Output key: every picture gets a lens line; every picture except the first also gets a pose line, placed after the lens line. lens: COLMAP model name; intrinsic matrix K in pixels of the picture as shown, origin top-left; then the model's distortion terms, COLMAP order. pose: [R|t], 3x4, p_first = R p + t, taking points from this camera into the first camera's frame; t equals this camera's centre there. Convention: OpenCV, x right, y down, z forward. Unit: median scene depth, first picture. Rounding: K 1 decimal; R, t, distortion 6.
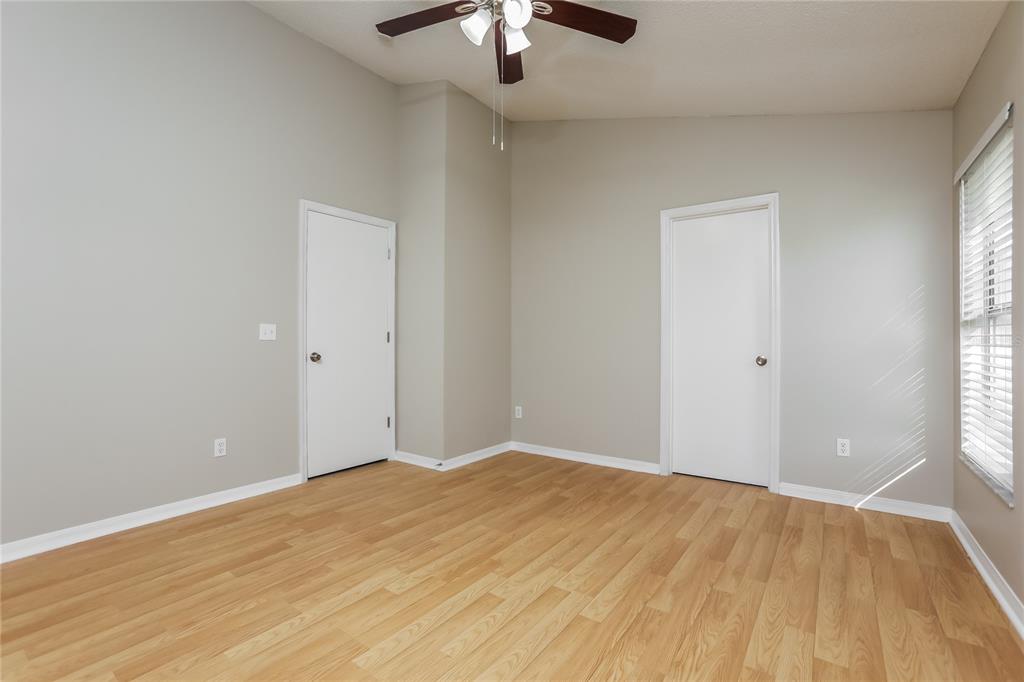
lens RADIAL K [[456.8, 0, 512.0], [0, 456.8, 341.0], [0, 0, 1]] dist [-0.060550, 0.031198]
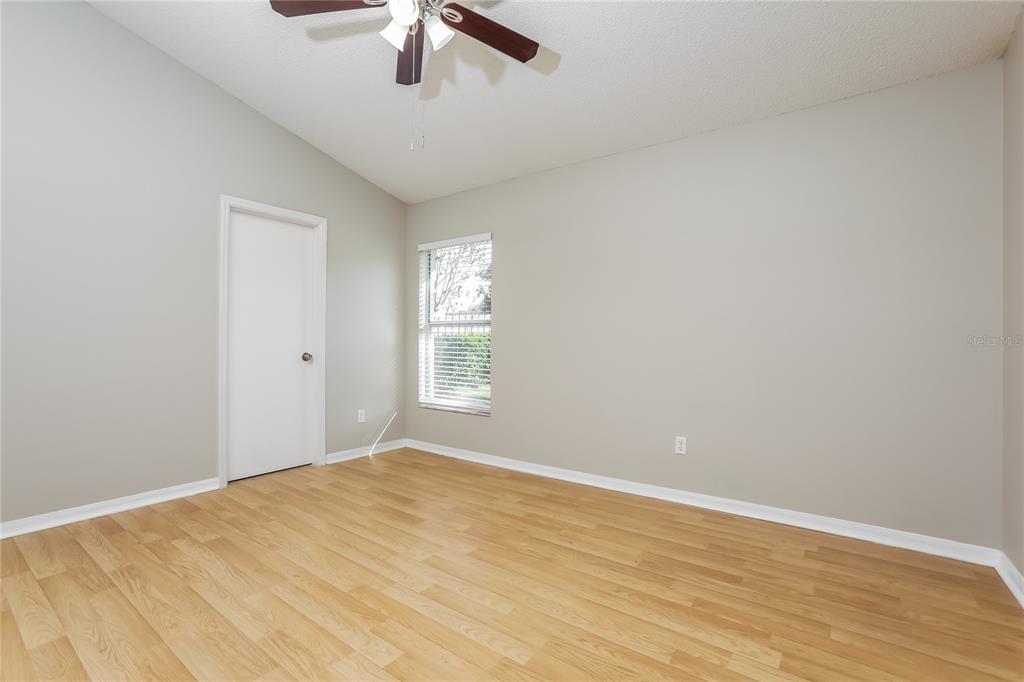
lens RADIAL K [[456.8, 0, 512.0], [0, 456.8, 341.0], [0, 0, 1]] dist [-0.060550, 0.031198]
pose [[0.011444, 0.001619, 0.999933, -0.732184], [-0.006659, 0.999977, -0.001543, 0.002136], [-0.999912, -0.006641, 0.011455, 0.552716]]
